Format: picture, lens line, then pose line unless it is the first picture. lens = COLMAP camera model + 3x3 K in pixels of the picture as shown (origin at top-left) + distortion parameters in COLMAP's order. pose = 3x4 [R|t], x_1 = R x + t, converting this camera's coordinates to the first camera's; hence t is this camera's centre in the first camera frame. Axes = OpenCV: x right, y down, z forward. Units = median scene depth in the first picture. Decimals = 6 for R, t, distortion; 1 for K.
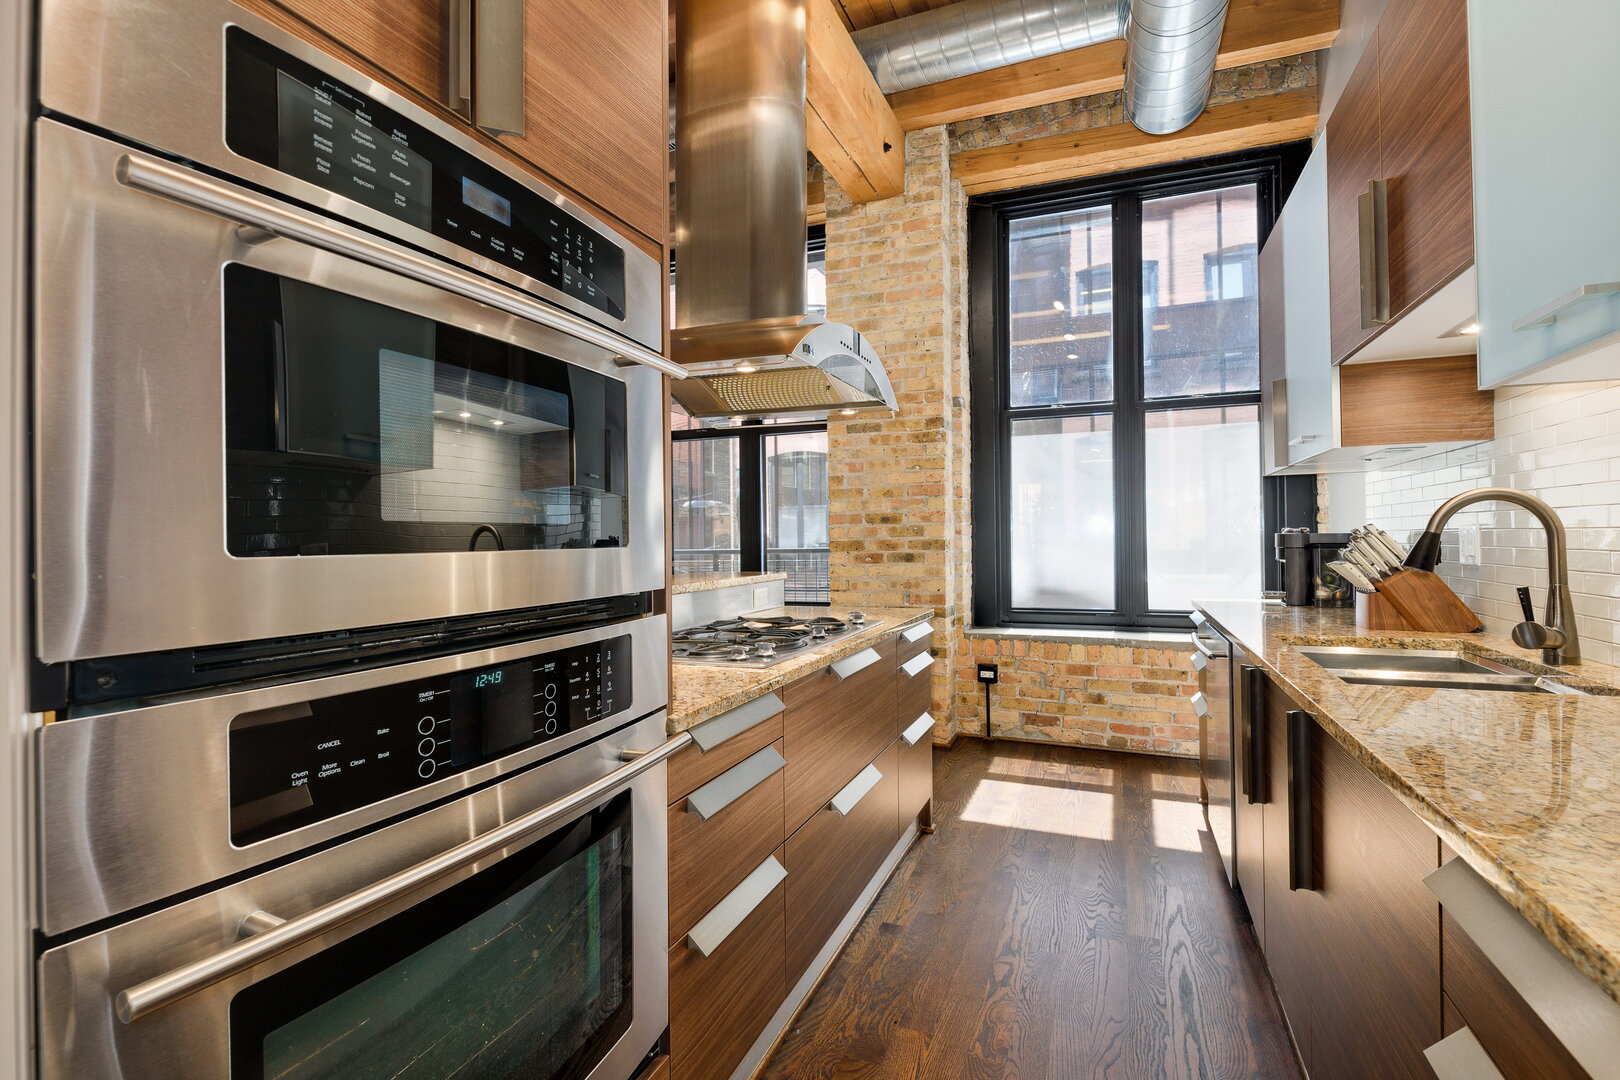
lens RADIAL K [[754.1, 0, 815.1], [0, 754.1, 534.4], [0, 0, 1]] dist [0.005861, -0.000125]
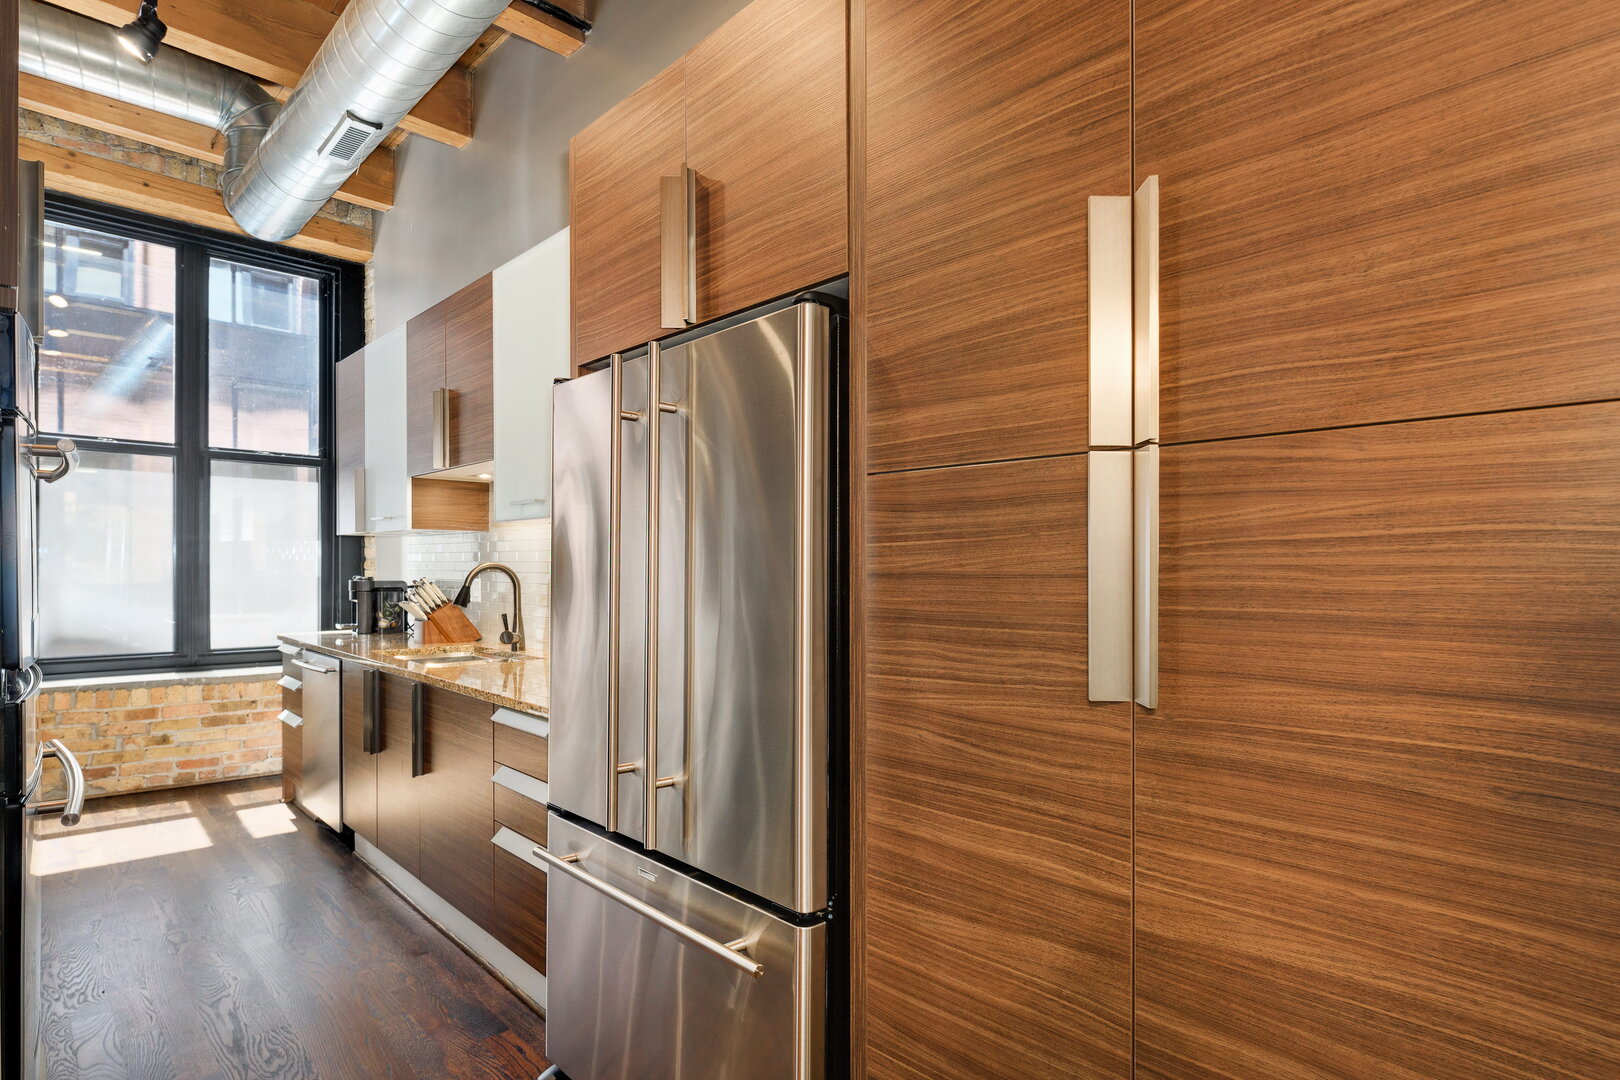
lens RADIAL K [[841.0, 0, 829.8], [0, 841.0, 574.6], [0, 0, 1]] dist [0.006230, 0.000106]
pose [[0.400436, 0.008850, 0.916282, -0.303039], [-0.017035, 0.999852, -0.002213, -0.016692], [-0.916166, -0.014722, 0.400528, -0.268461]]
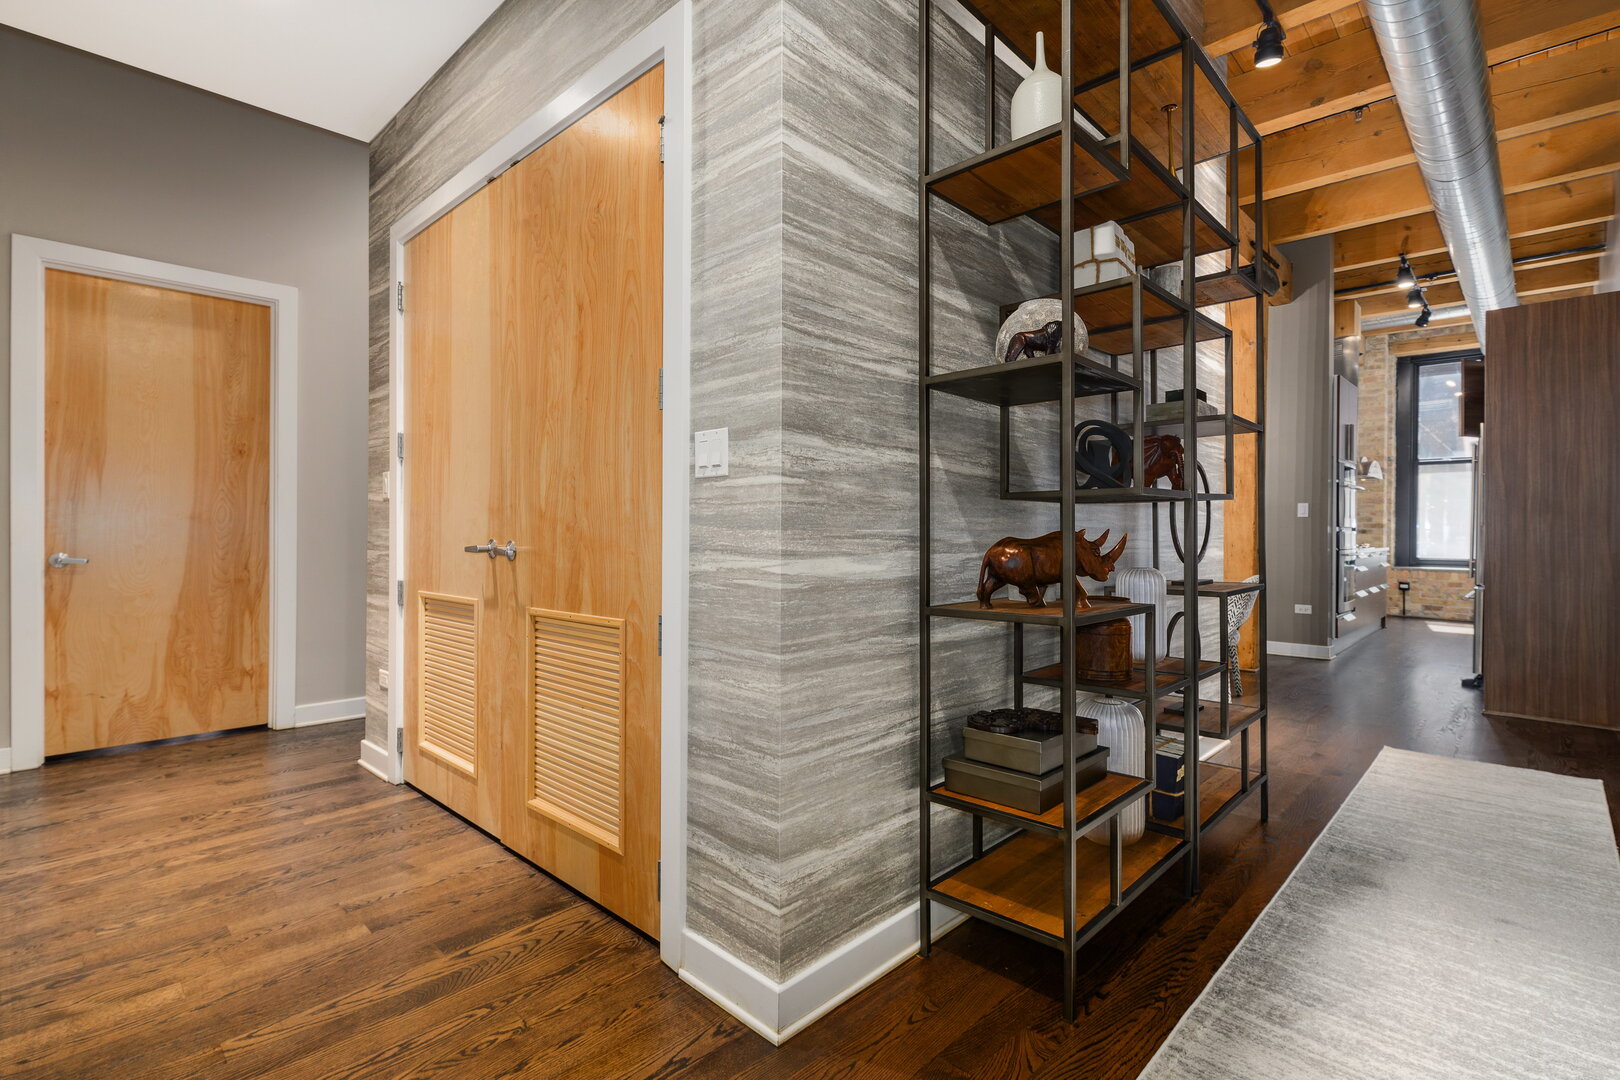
lens RADIAL K [[754.1, 0, 886.0], [0, 754.1, 537.3], [0, 0, 1]] dist [0.005861, -0.000125]
pose [[0.945102, 0.016259, -0.326370, -0.474773], [-0.011973, 0.999814, 0.015137, 0.031038], [0.326555, -0.010399, 0.945121, -1.545813]]
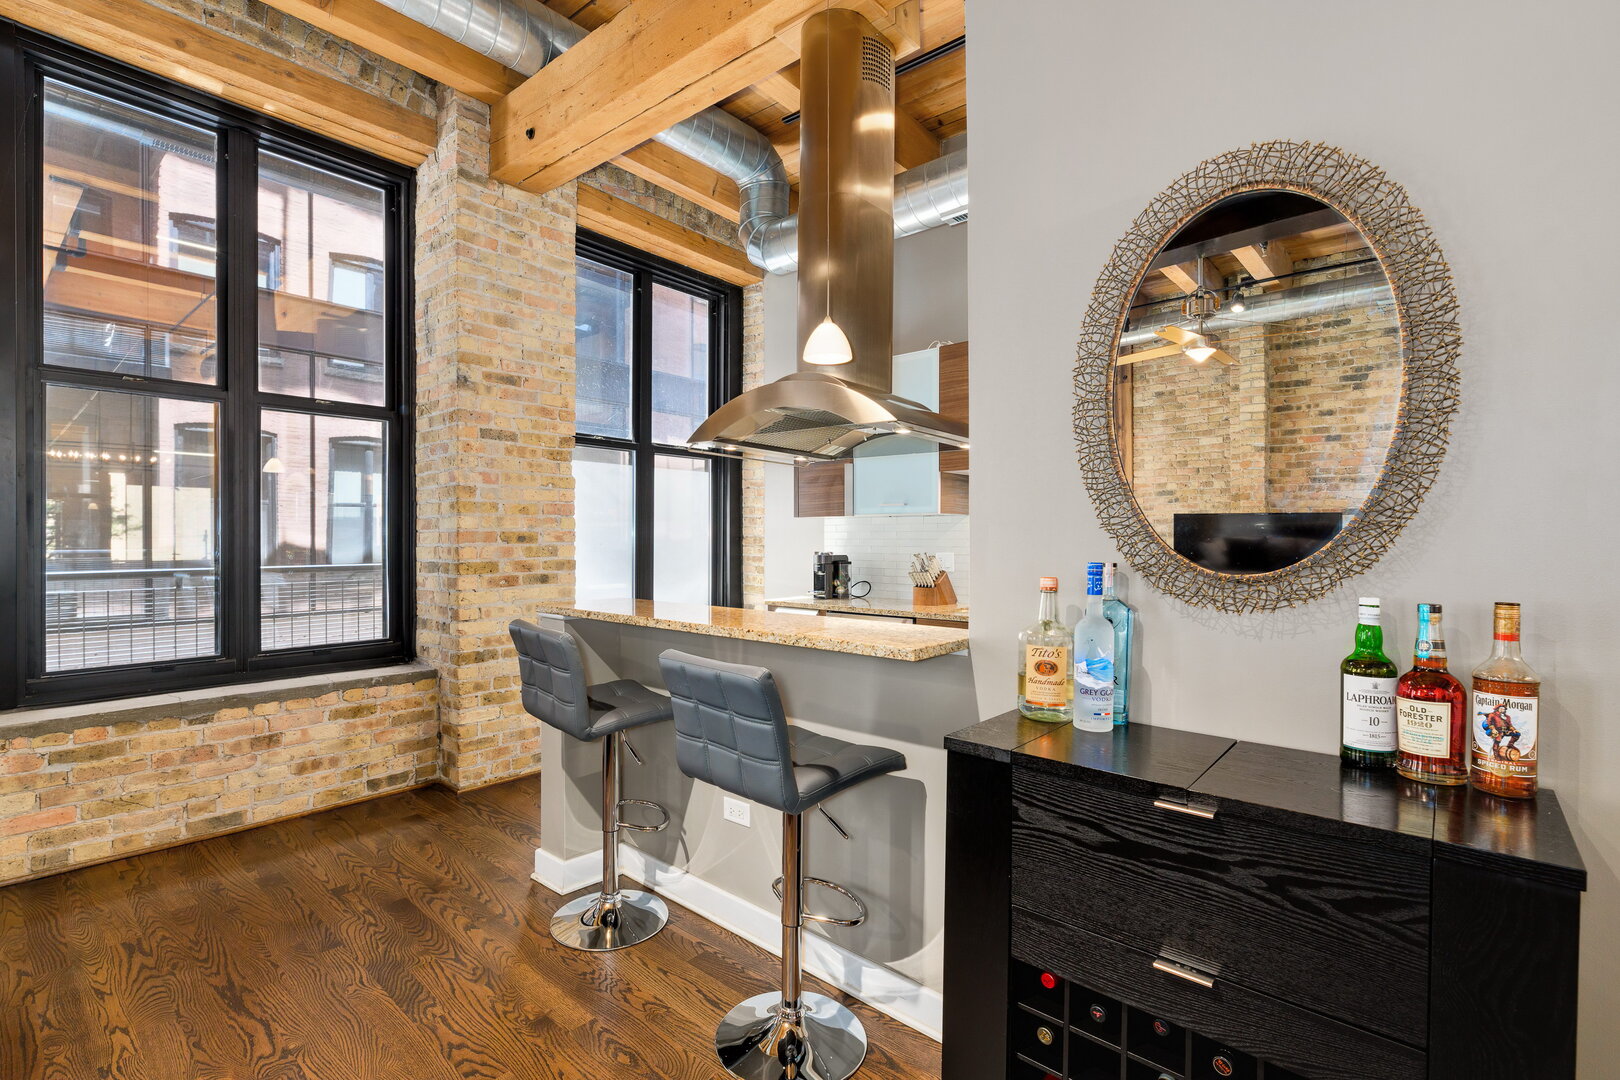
lens RADIAL K [[754.1, 0, 814.4], [0, 754.1, 544.3], [0, 0, 1]] dist [0.005861, -0.000125]
pose [[0.309672, 0.007582, 0.950813, -0.682917], [-0.013125, 0.999907, -0.003699, -0.014042], [-0.950753, -0.011334, 0.309742, 0.379107]]
